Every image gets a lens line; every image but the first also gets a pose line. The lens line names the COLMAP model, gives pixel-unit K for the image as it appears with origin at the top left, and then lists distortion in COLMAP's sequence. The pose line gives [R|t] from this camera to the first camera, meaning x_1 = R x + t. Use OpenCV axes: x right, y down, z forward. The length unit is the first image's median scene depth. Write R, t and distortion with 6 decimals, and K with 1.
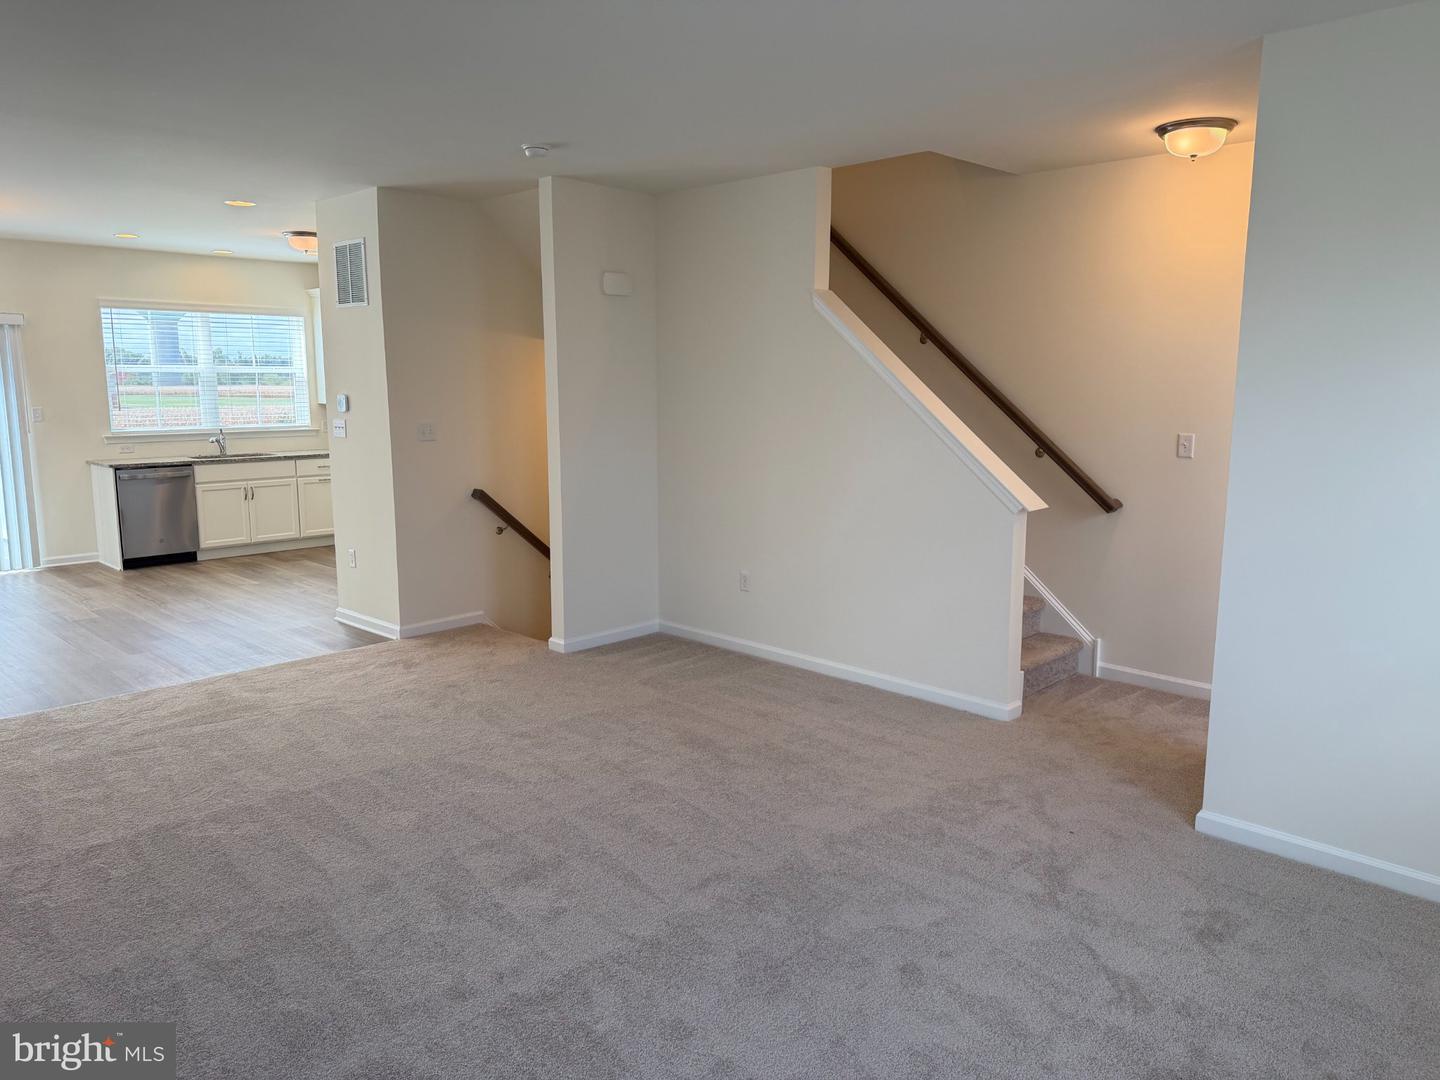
lens RADIAL K [[1029.0, 0, 720.0], [0, 1029.0, 540.0], [0, 0, 1]] dist [0.003008, 0.000210]
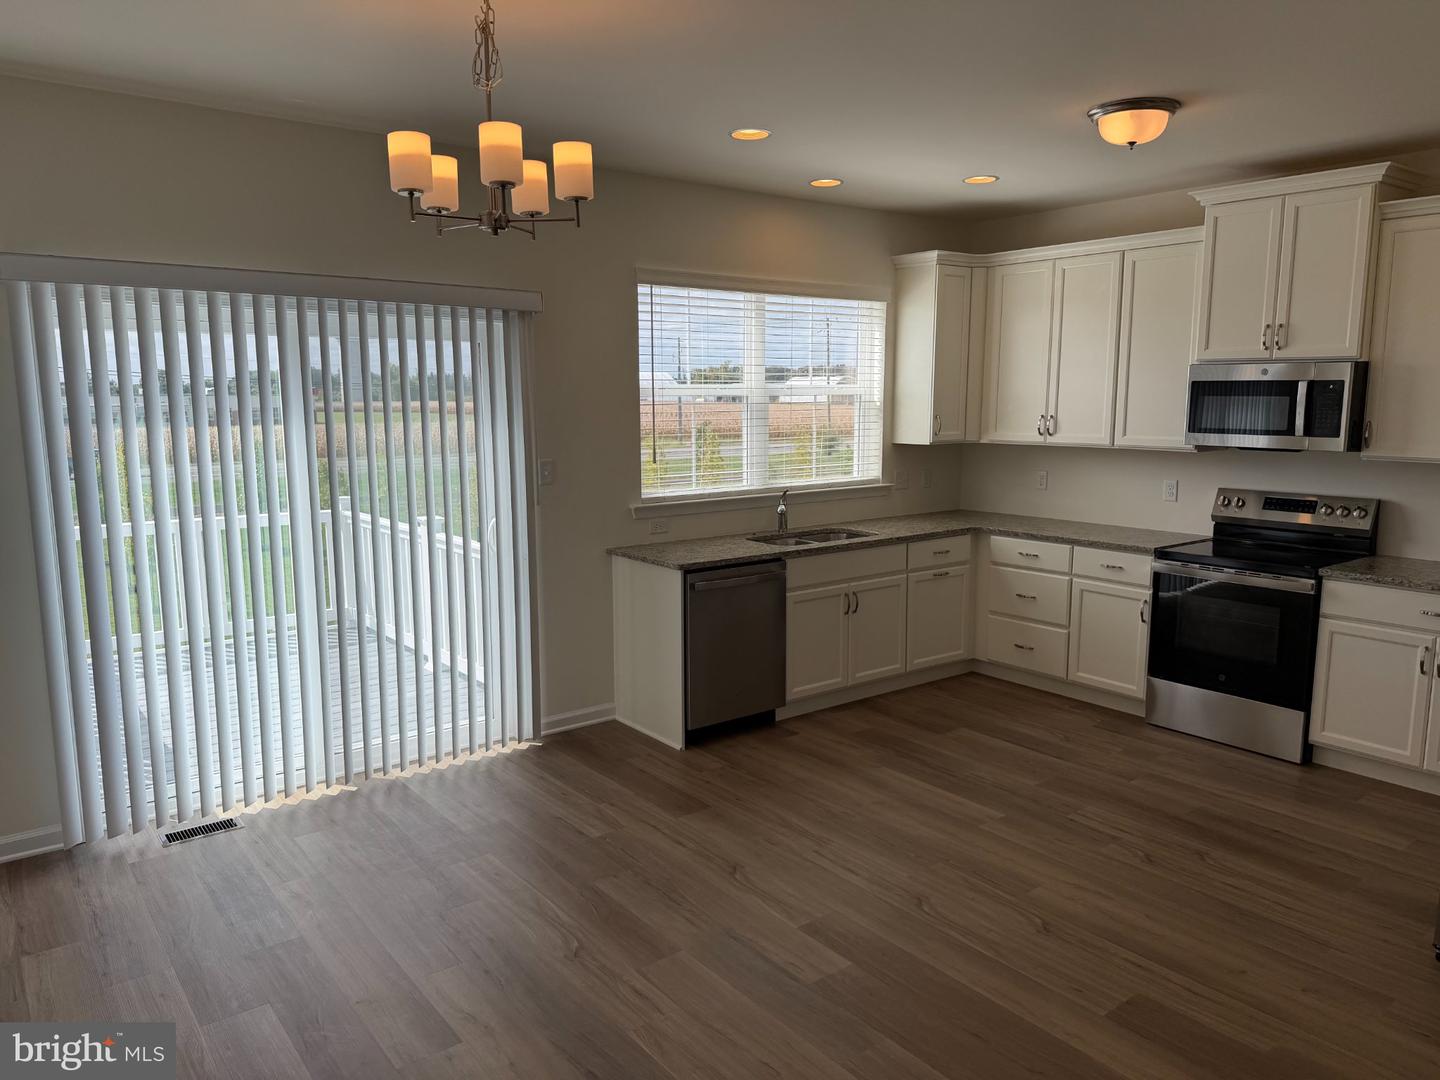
lens RADIAL K [[1029.0, 0, 720.0], [0, 1029.0, 540.0], [0, 0, 1]] dist [0.003008, 0.000210]
pose [[0.990031, 0.019212, -0.139536, -0.469143], [-0.020068, 0.999787, -0.004728, -0.079928], [0.139416, 0.007481, 0.990206, 0.432165]]
